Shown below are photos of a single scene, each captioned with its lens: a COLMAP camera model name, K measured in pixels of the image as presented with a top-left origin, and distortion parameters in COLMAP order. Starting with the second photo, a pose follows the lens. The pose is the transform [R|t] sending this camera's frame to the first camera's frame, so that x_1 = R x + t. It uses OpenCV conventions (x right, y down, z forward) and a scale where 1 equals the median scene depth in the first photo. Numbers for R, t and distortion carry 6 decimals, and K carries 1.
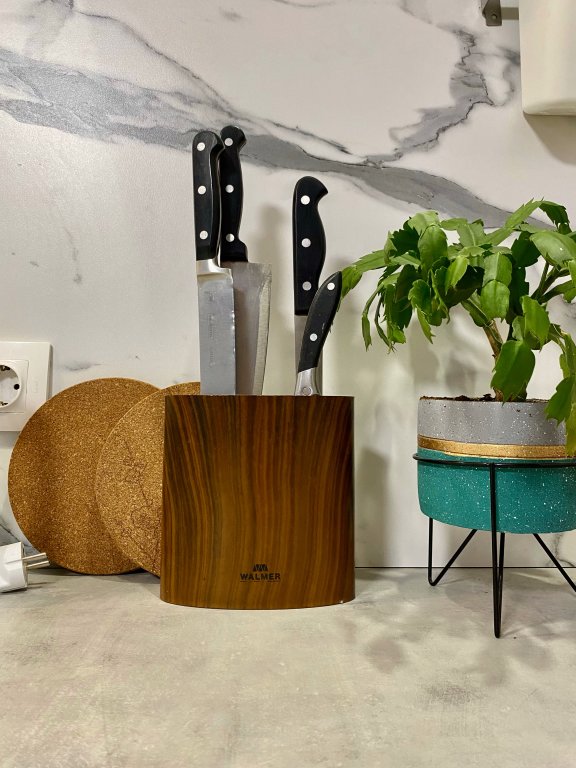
lens RADIAL K [[587.0, 0, 286.7], [0, 587.0, 371.6], [0, 0, 1]] dist [0.001531, -0.010664]
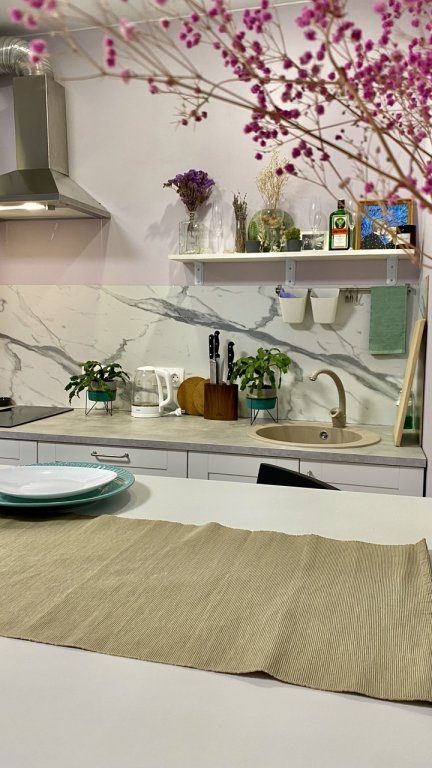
lens RADIAL K [[606.2, 0, 216.0], [0, 606.2, 384.0], [0, 0, 1]] dist [0.132125, -0.365635]
pose [[0.959810, 0.036997, -0.278201, 1.409620], [0.012212, 0.984828, 0.173102, -0.890658], [0.280384, -0.169543, 0.944796, -4.143989]]
